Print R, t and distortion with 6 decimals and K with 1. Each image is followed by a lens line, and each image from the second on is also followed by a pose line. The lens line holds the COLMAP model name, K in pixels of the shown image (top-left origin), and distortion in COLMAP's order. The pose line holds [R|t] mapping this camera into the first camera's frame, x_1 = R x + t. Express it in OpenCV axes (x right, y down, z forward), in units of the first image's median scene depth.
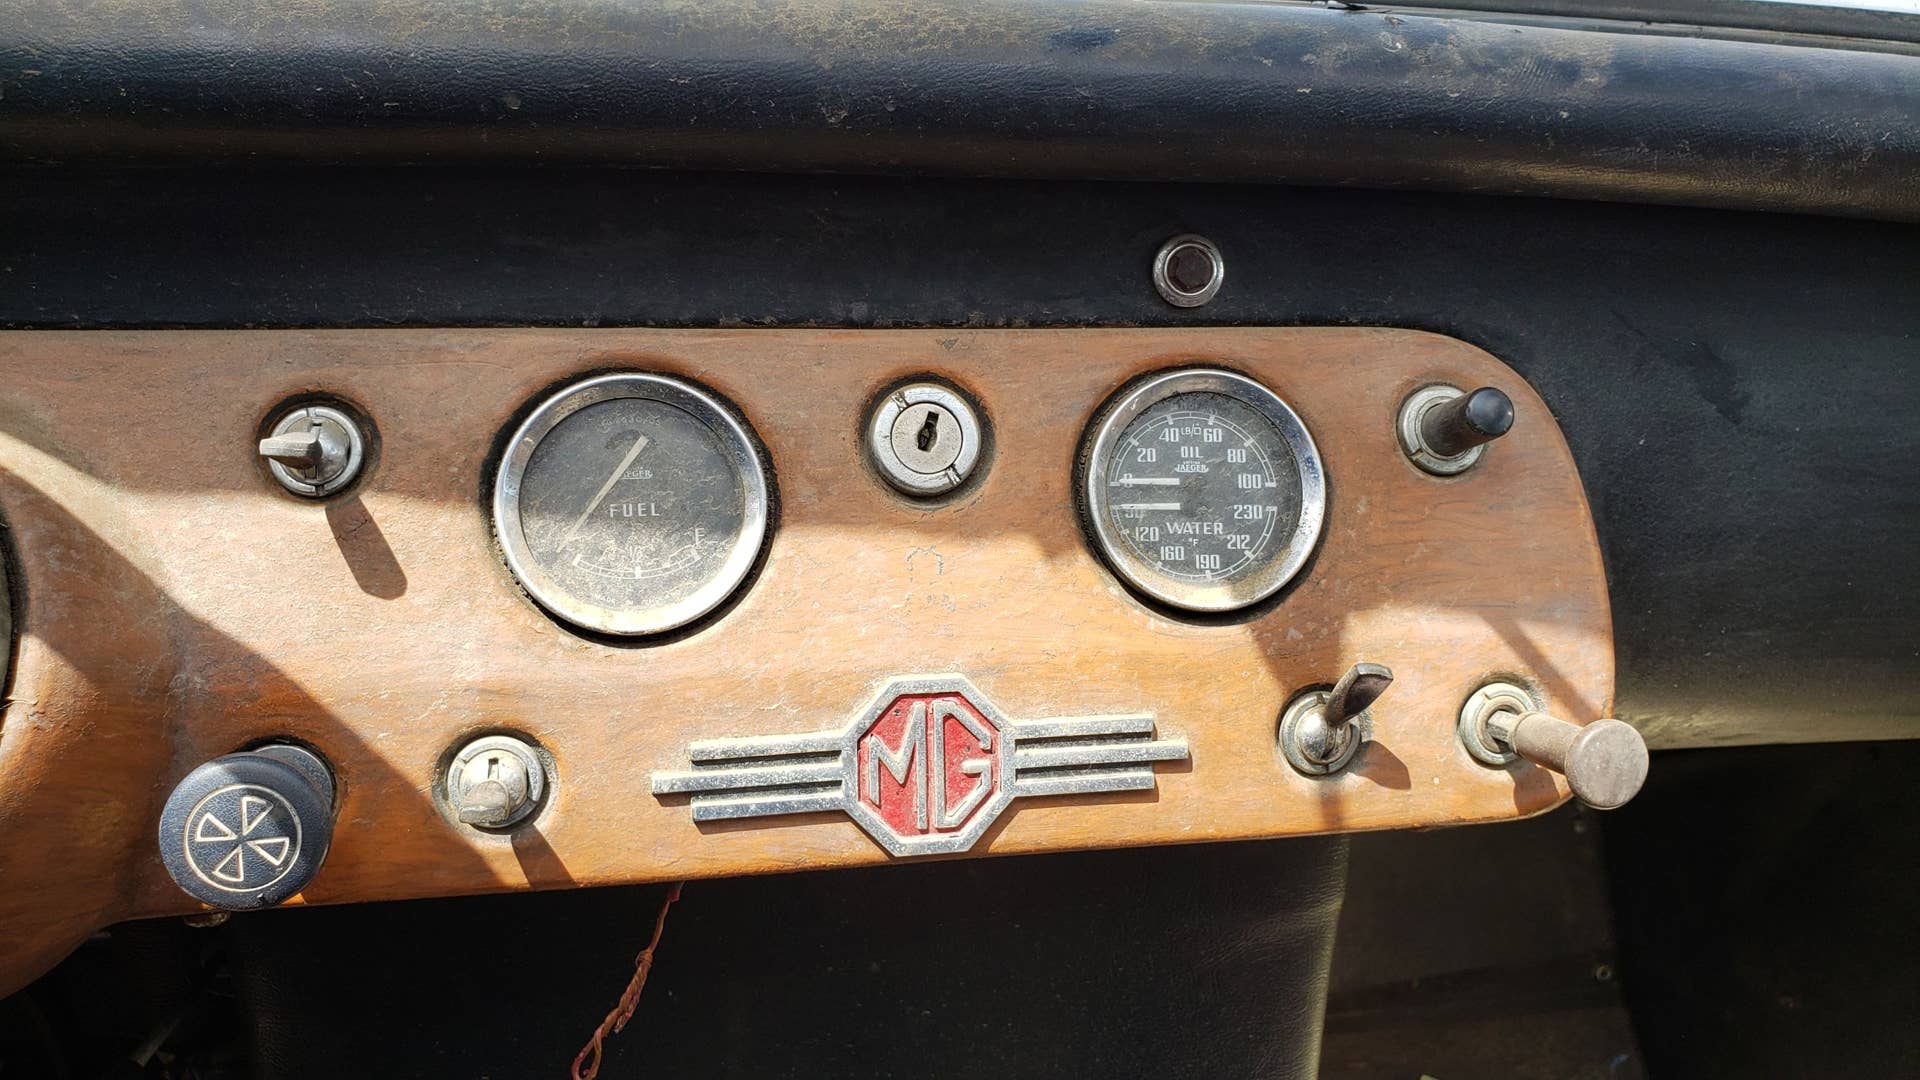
lens RADIAL K [[1462.1, 0, 949.2], [0, 1462.1, 544.4], [0, 0, 1]] dist [0.033295, -0.042913]
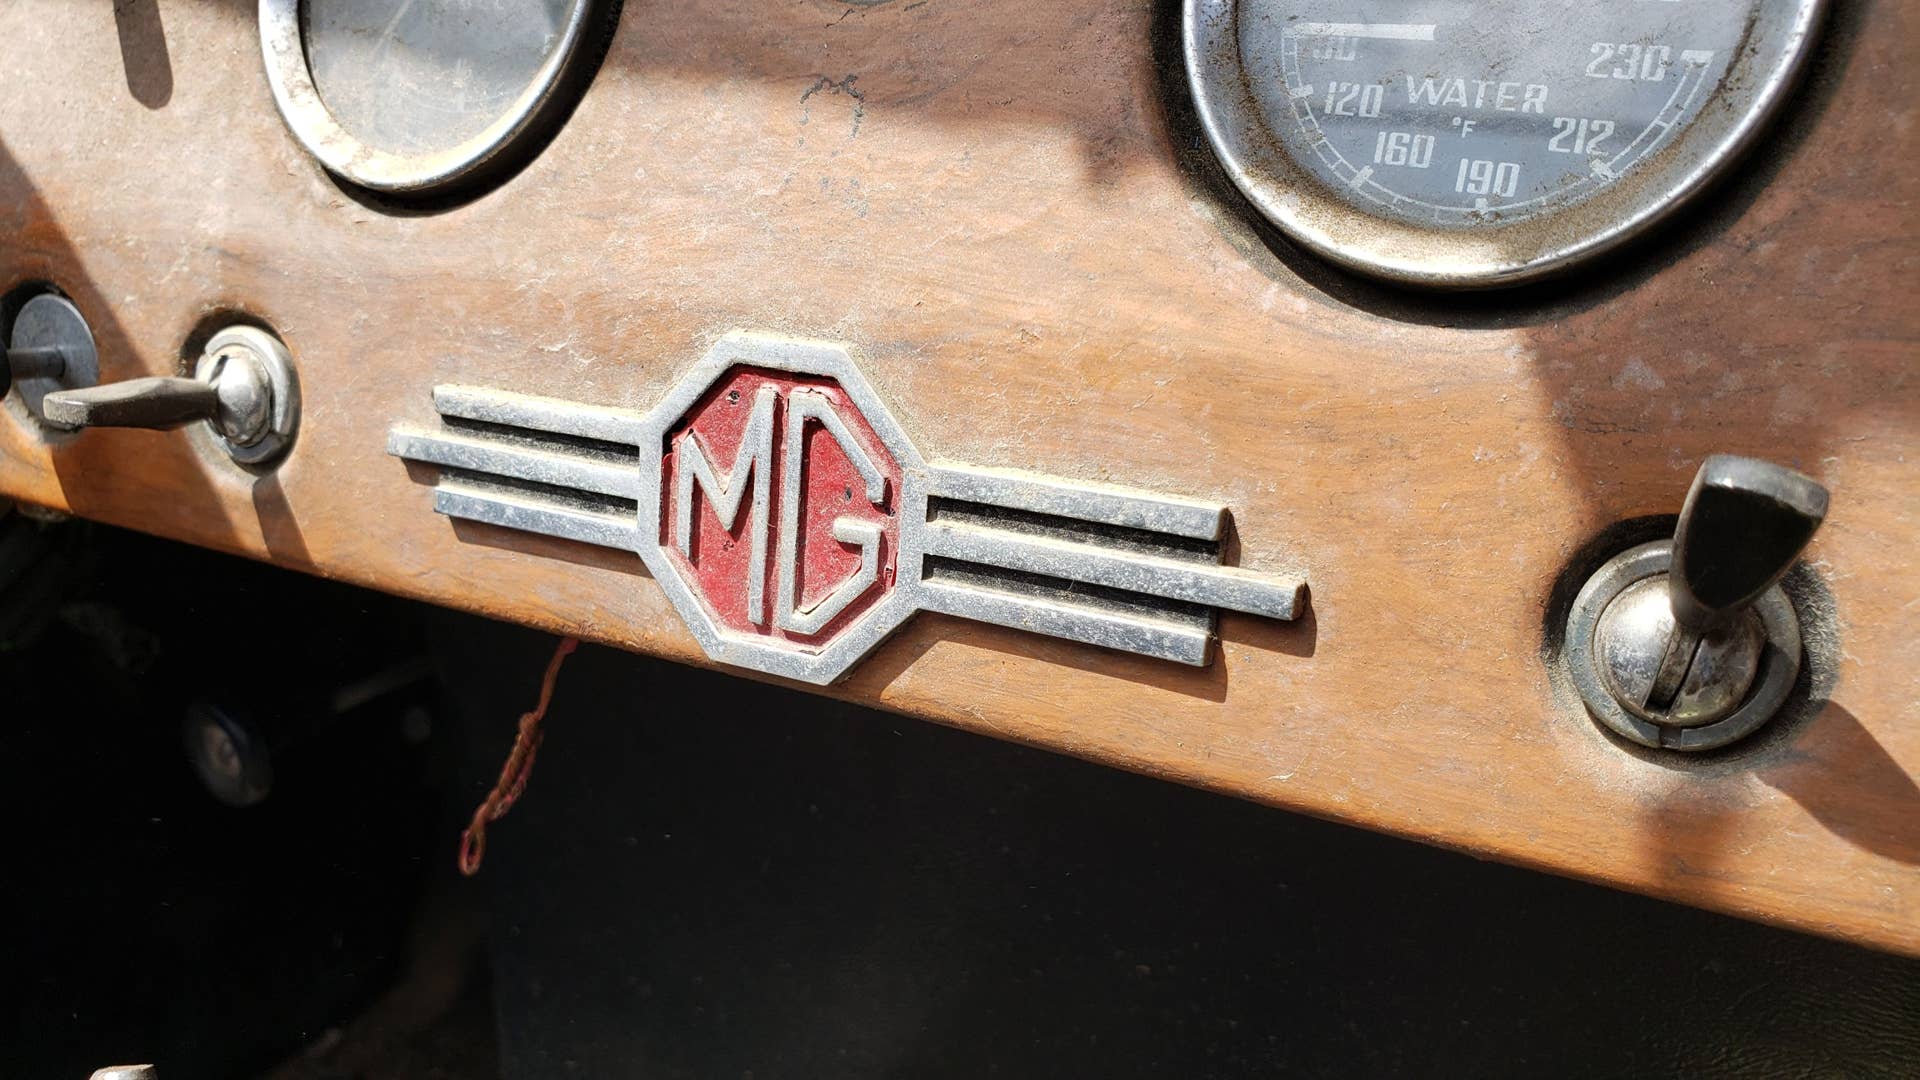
lens RADIAL K [[1462.1, 0, 971.6], [0, 1462.1, 552.6], [0, 0, 1]] dist [0.033295, -0.042913]
pose [[0.791864, 0.208651, -0.573948, 0.343602], [-0.141687, 0.976949, 0.159673, 0.073369], [0.594034, -0.045118, 0.803174, 0.620650]]
